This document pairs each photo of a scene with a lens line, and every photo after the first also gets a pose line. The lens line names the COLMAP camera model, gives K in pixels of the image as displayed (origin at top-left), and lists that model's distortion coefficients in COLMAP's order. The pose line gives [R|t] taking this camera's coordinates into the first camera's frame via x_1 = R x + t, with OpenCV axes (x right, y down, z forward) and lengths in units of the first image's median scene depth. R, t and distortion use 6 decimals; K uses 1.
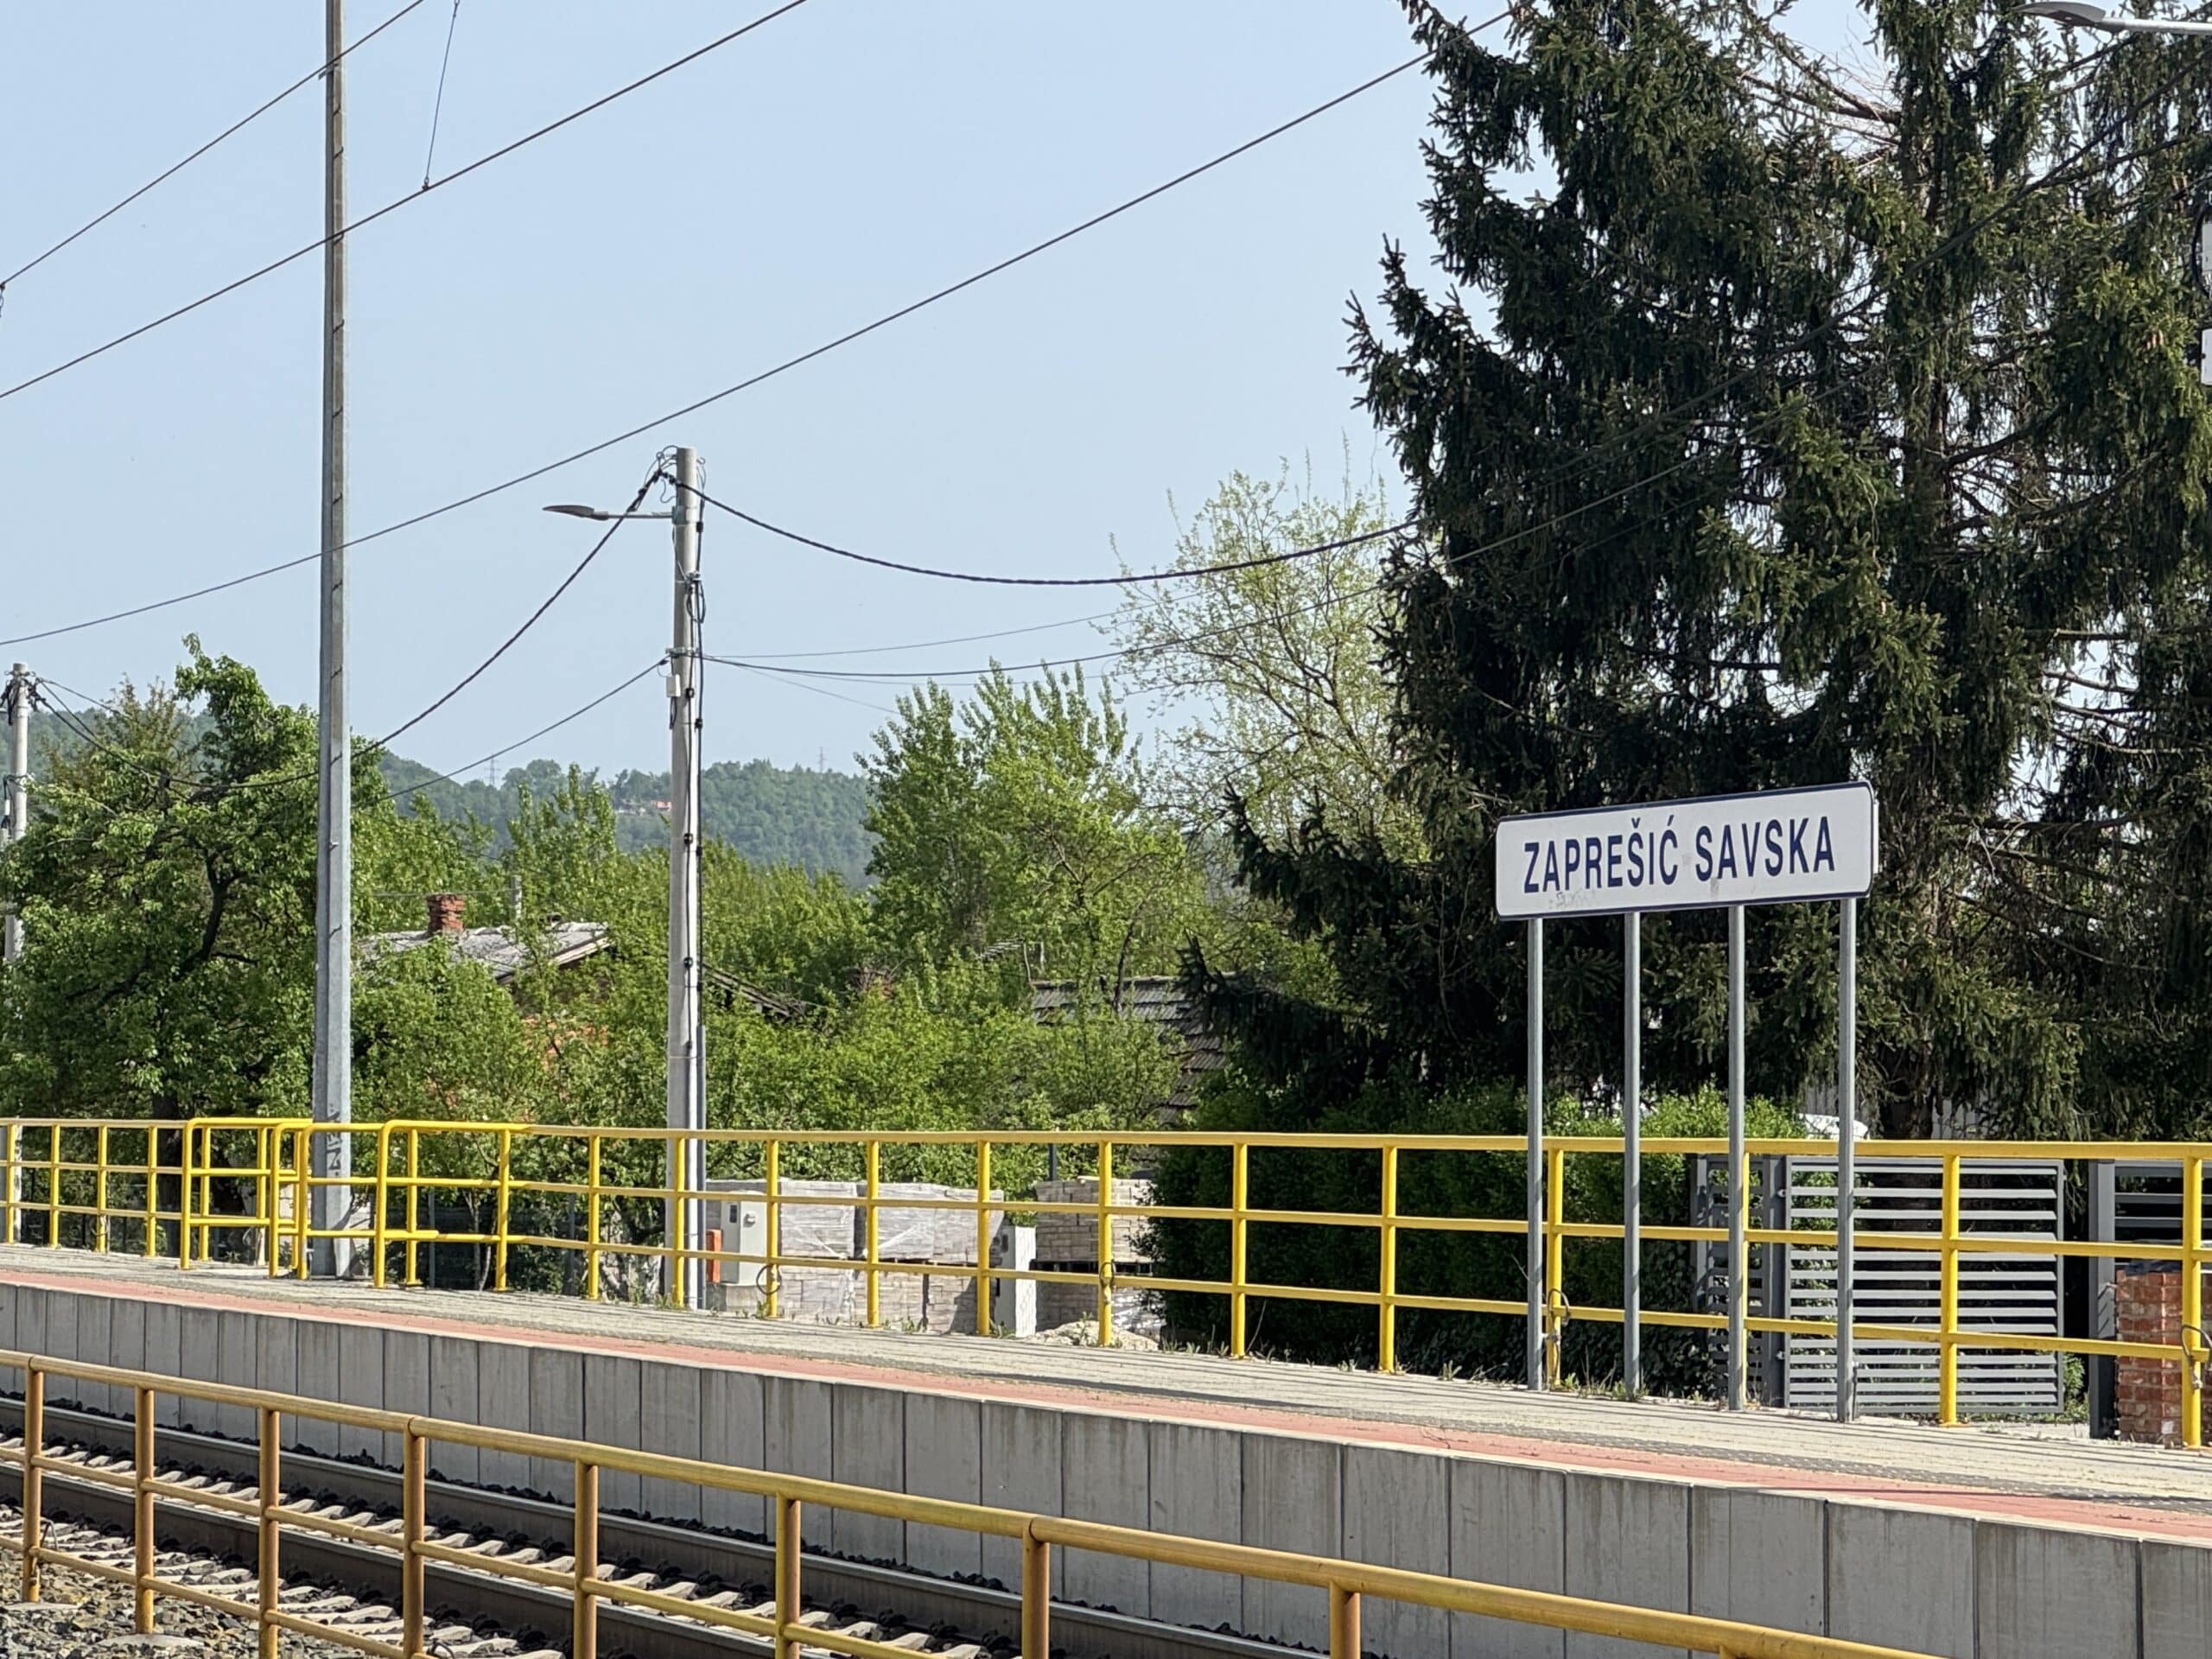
lens RADIAL K [[7629.7, 0, 1105.9], [0, 7629.7, 829.3], [0, 0, 1]] dist [-0.122917, 0.000000]
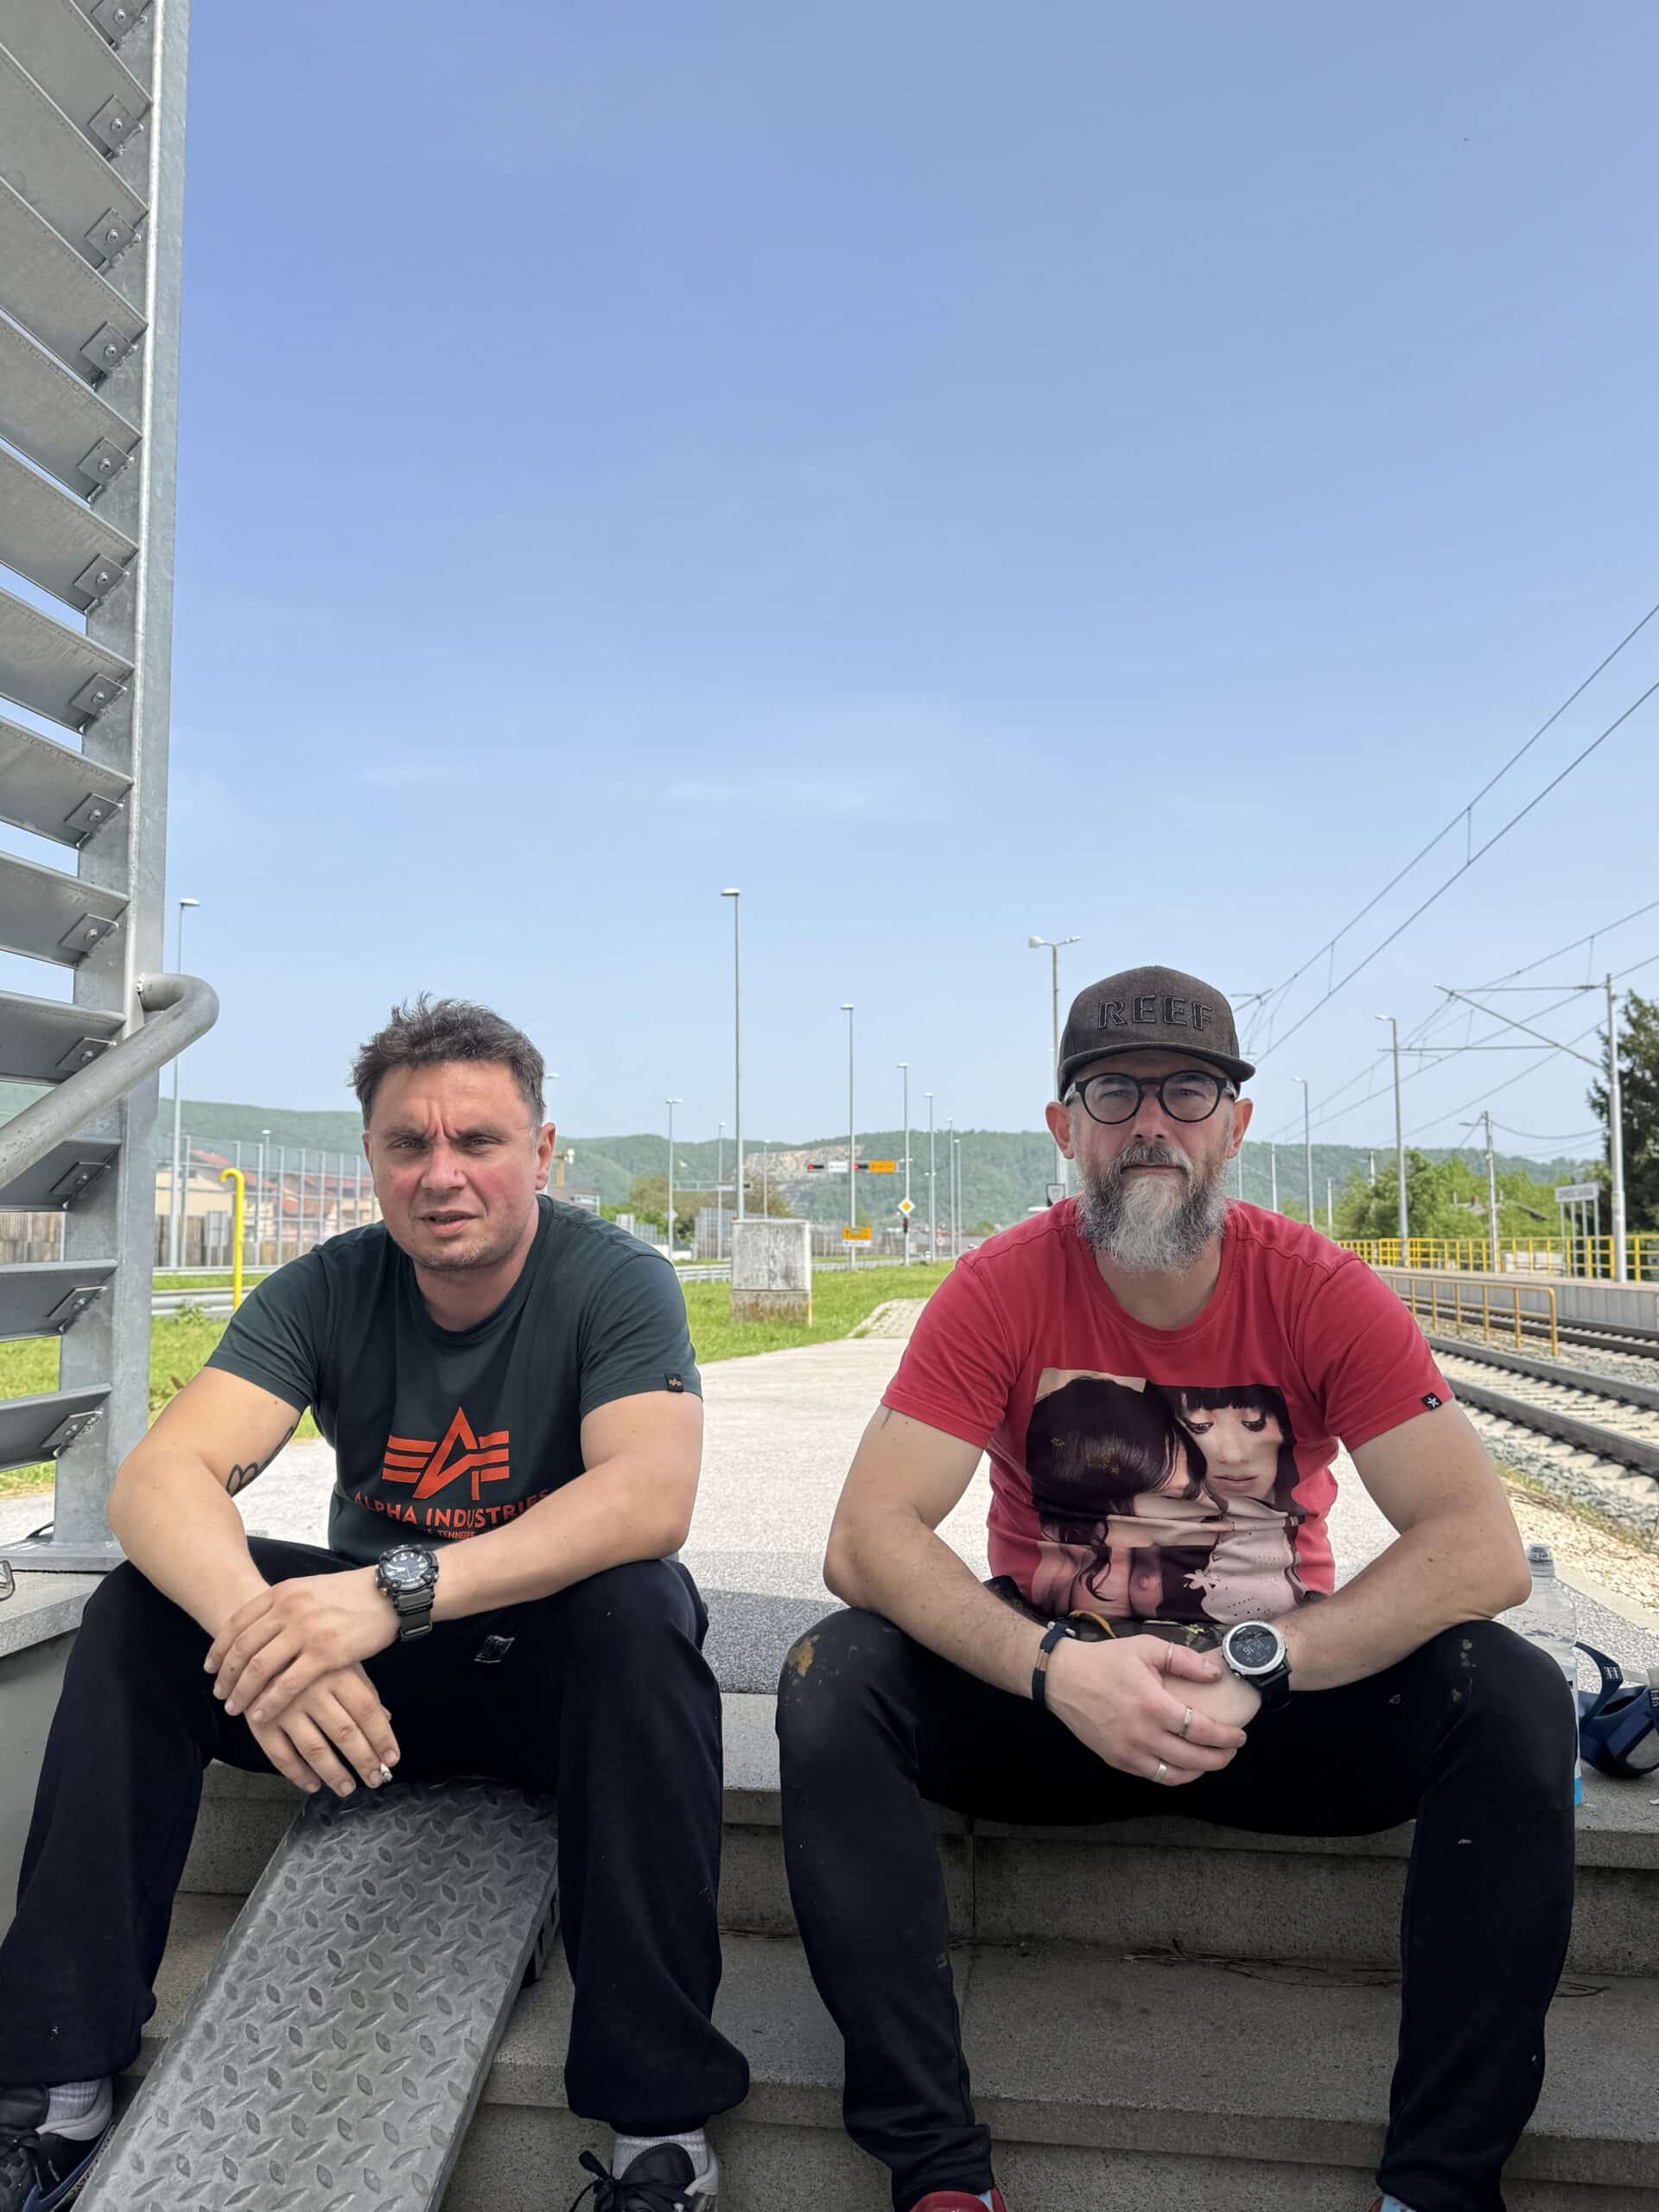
lens RADIAL K [[1736.4, 0, 828.9], [0, 1736.4, 1106.2], [0, 0, 1]] dist [0.001424, 0.000292]
pose [[0.877340, -0.040501, -0.478157, 0.147686], [0.021876, 0.998772, -0.044460, -0.013033], [0.479370, 0.028546, 0.877148, -0.353241]]
